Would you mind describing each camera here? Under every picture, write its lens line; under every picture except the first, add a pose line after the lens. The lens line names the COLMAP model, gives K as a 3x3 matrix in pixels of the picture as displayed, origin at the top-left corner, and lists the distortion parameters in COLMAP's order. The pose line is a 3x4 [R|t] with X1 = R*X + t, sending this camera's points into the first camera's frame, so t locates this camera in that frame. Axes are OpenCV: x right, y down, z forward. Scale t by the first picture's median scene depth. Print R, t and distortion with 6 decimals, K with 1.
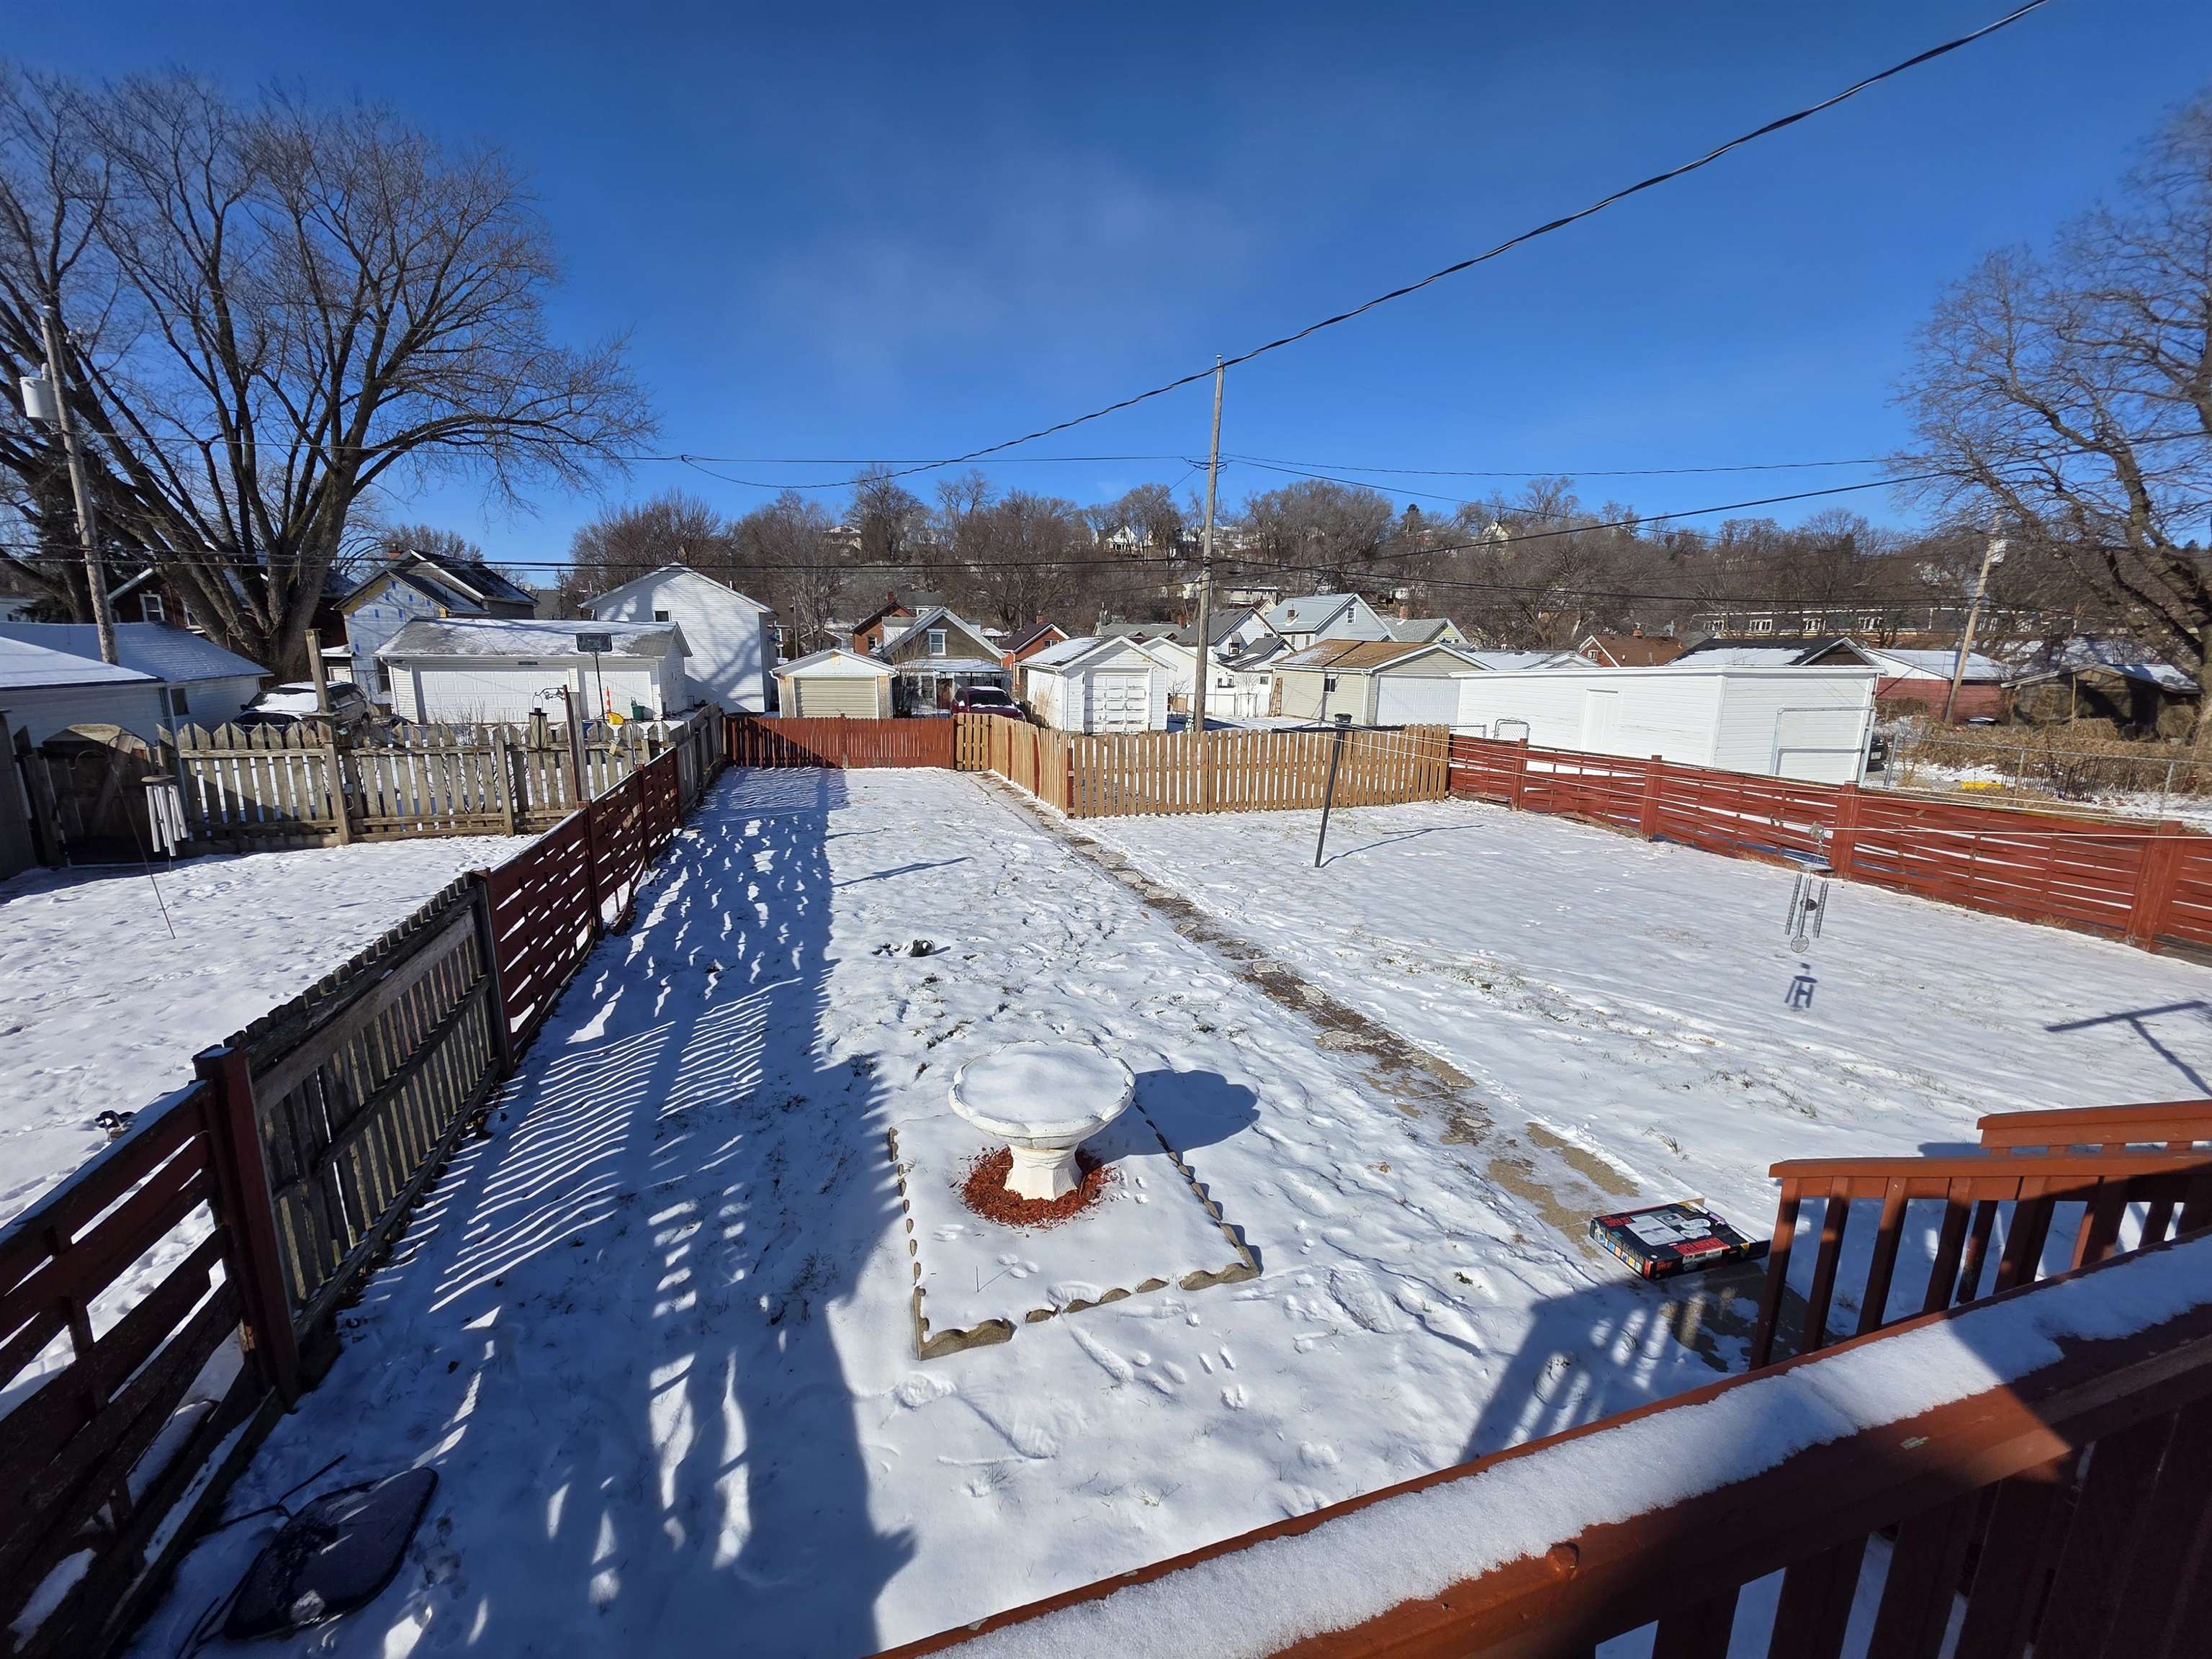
lens RADIAL K [[882.5, 0, 1106.0], [0, 882.5, 829.5], [0, 0, 1]] dist [-0.000009, -0.000080]
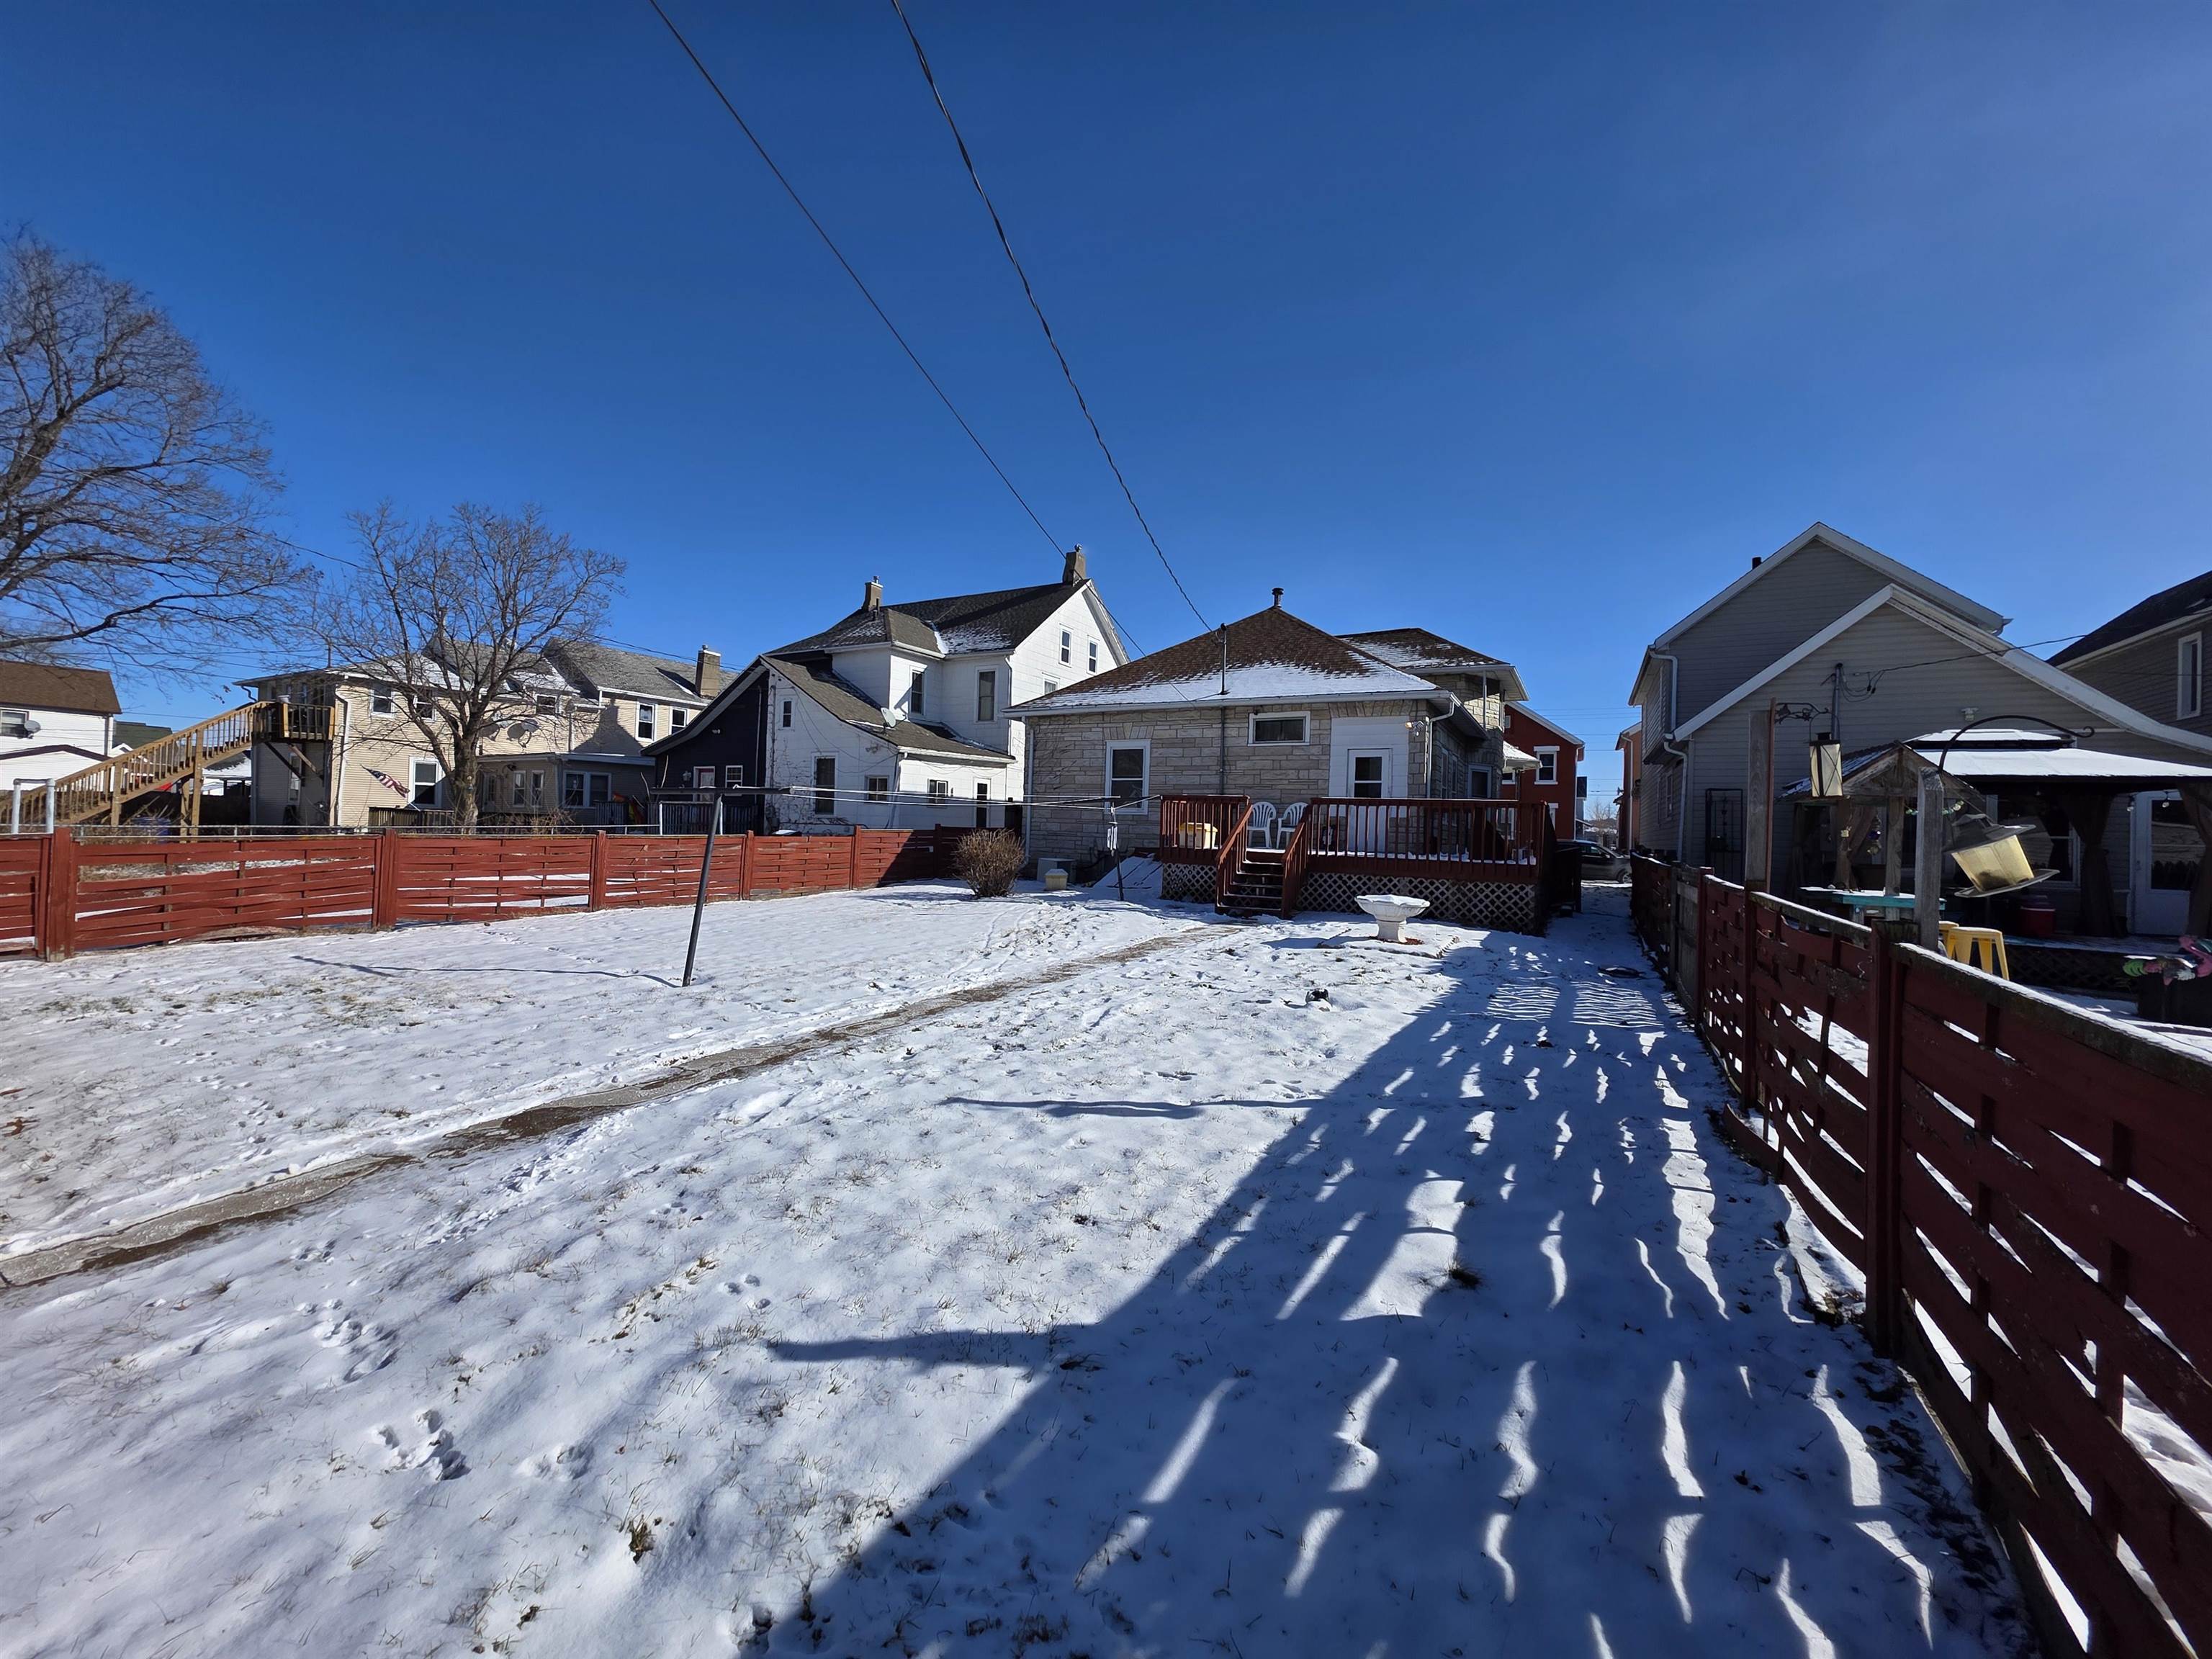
lens RADIAL K [[882.5, 0, 1106.0], [0, 882.5, 829.5], [0, 0, 1]] dist [-0.000009, -0.000080]
pose [[-0.682814, -0.025392, 0.730151, -0.597492], [0.116275, 0.982881, 0.142918, -0.170802], [-0.721280, 0.182485, -0.668172, 1.417976]]
